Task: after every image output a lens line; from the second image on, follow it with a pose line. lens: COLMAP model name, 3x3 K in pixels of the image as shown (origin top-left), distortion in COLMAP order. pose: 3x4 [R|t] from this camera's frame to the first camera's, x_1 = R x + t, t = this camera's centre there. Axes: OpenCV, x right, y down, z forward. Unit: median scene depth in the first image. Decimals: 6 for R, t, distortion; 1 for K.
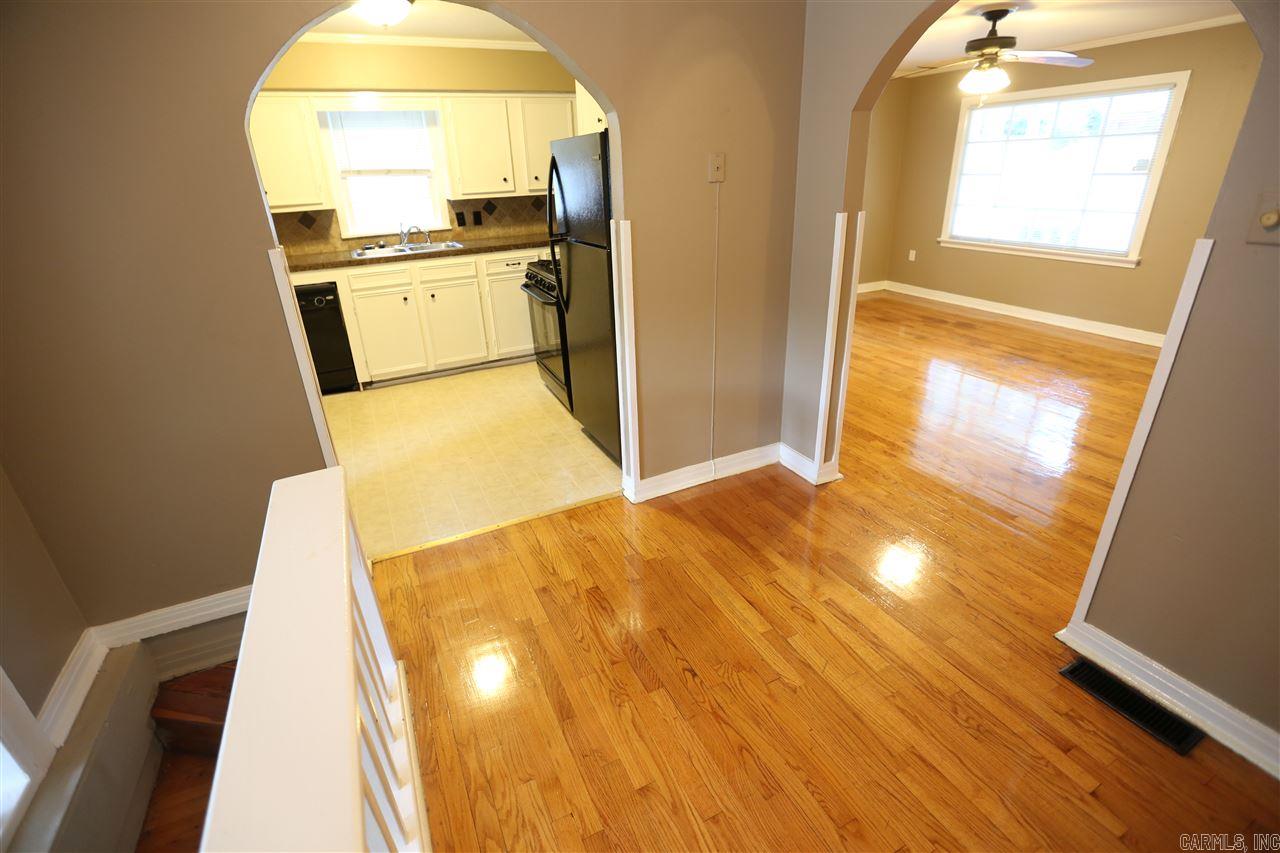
lens RADIAL K [[582.8, 0, 637.0], [0, 582.8, 420.2], [0, 0, 1]] dist [-0.049648, 0.017563]
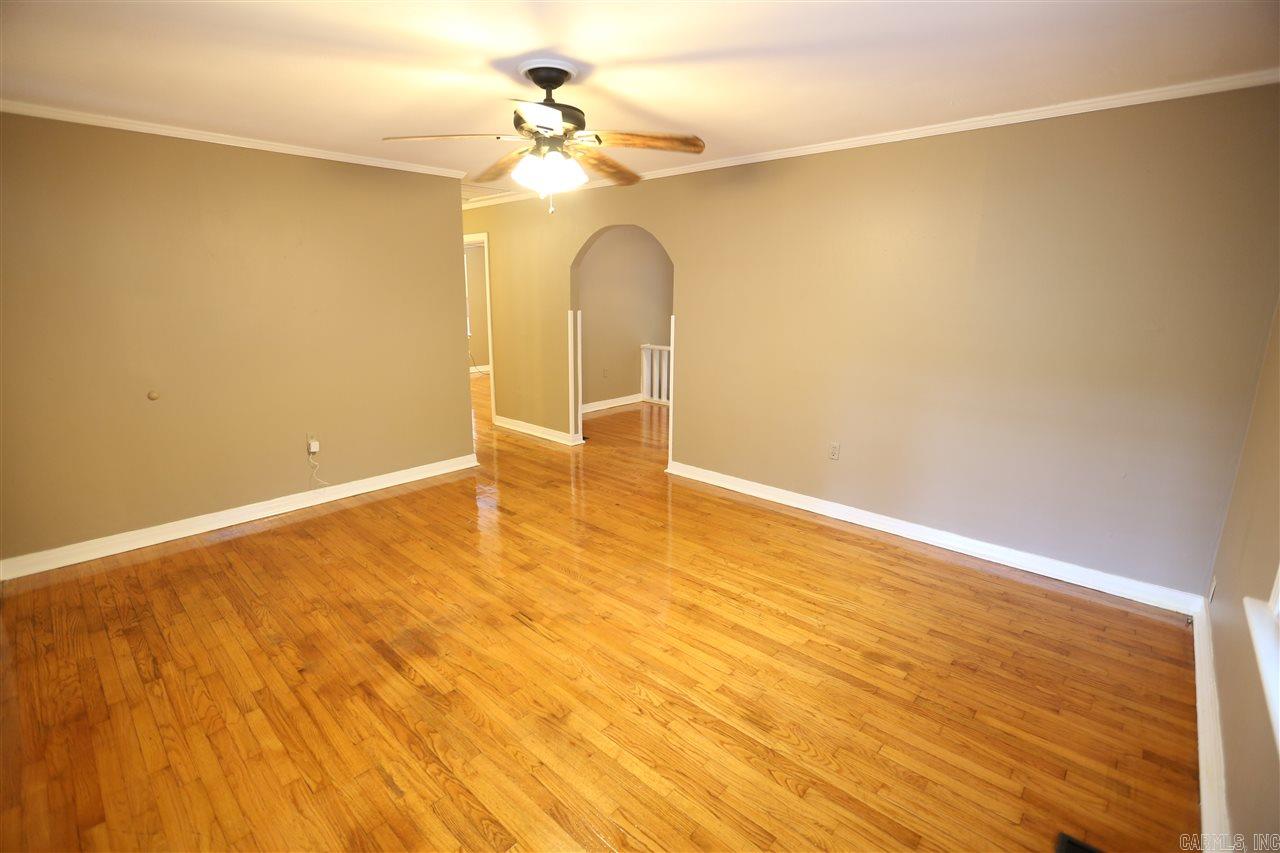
lens RADIAL K [[582.8, 0, 637.0], [0, 582.8, 420.2], [0, 0, 1]] dist [-0.049648, 0.017563]
pose [[-0.931916, 0.110530, -0.345420, 0.661864], [-0.116786, 0.810238, 0.574347, -0.648275], [0.343356, 0.575584, -0.742166, 1.427732]]
